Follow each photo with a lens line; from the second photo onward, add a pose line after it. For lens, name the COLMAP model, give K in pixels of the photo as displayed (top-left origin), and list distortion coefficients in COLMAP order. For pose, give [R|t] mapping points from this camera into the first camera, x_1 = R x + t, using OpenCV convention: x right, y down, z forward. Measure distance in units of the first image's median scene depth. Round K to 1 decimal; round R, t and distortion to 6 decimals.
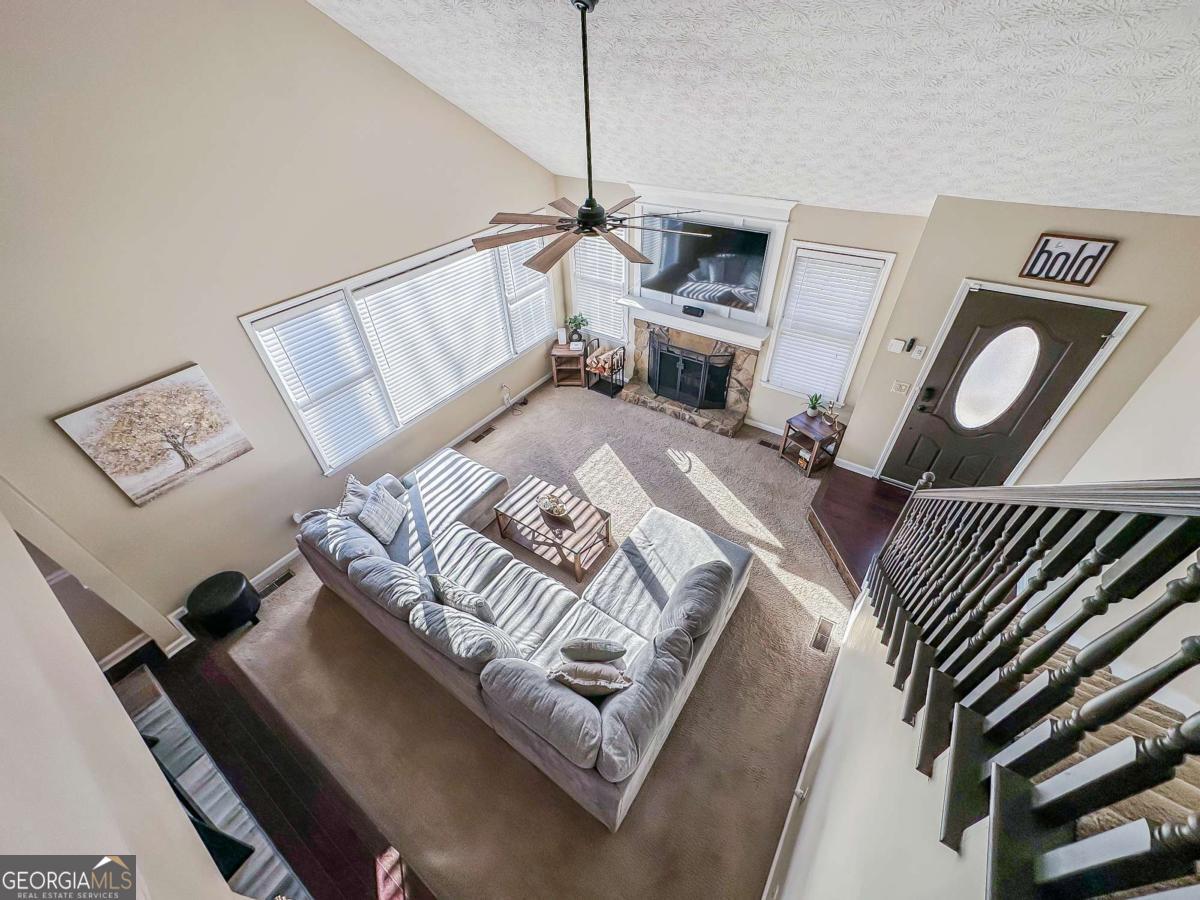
lens RADIAL K [[472.8, 0, 600.0], [0, 472.8, 450.0], [0, 0, 1]] dist [-0.000623, -0.000015]
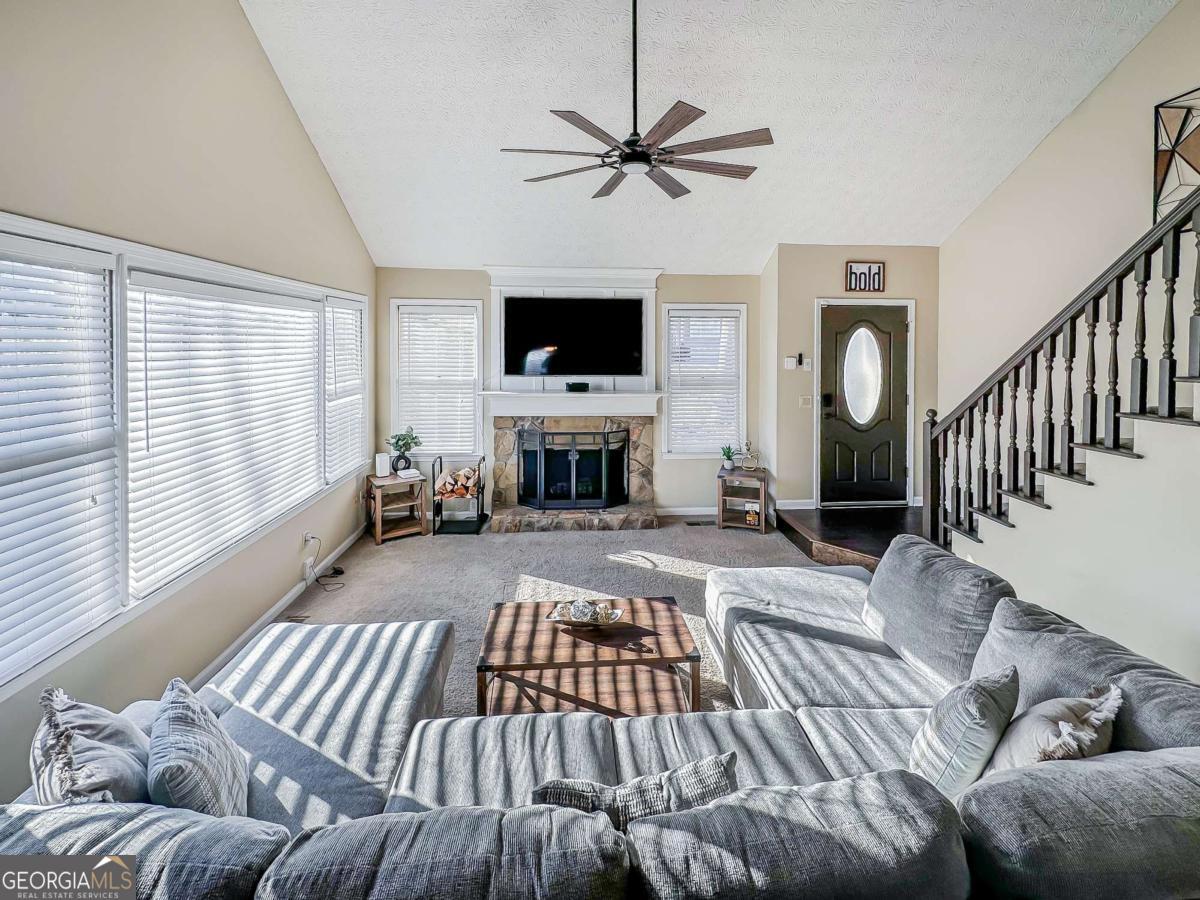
lens RADIAL K [[510.8, 0, 600.2], [0, 510.8, 351.1], [0, 0, 1]] dist [-0.001097, -0.000118]
pose [[0.774340, 0.027833, 0.632157, -0.374521], [0.384694, 0.772497, -0.505231, 0.150714], [-0.502402, 0.634408, 0.587469, 0.383401]]
